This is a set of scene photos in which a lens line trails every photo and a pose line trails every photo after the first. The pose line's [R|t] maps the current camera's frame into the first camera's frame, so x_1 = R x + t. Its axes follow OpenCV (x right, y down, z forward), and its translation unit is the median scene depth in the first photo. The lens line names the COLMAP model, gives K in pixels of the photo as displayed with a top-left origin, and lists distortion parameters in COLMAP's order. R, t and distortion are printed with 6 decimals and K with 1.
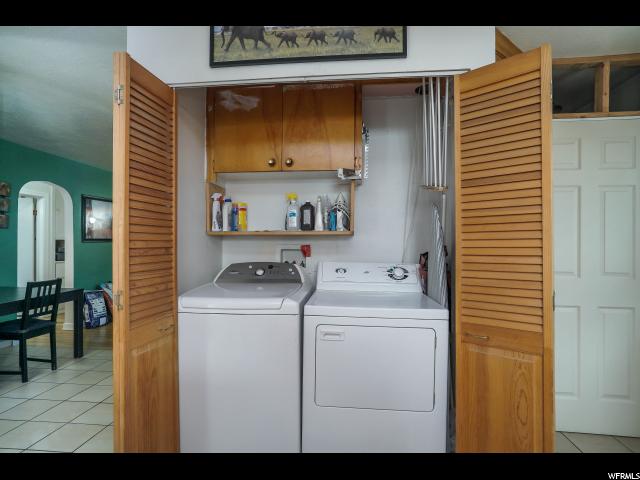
lens RADIAL K [[337.6, 0, 320.0], [0, 337.6, 240.0], [0, 0, 1]] dist [-0.001043, -0.000200]
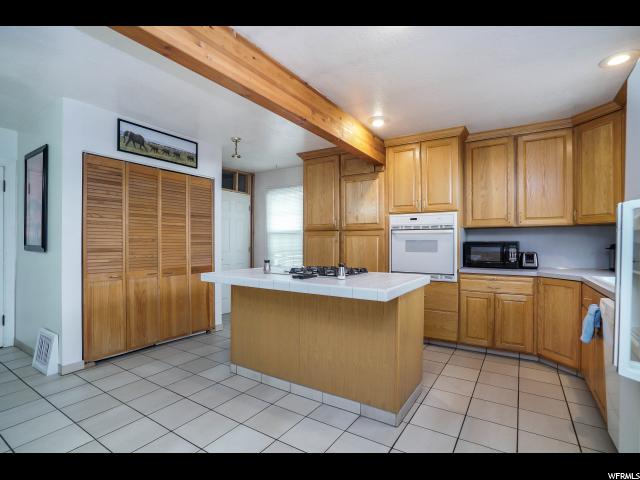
lens RADIAL K [[319.0, 0, 320.0], [0, 319.0, 240.0], [0, 0, 1]] dist [-0.053832, 0.021782]
pose [[0.448403, 0.008591, 0.893790, -1.495047], [0.003923, 0.999925, -0.011579, 0.059943], [-0.893823, 0.008698, 0.448336, -0.970382]]
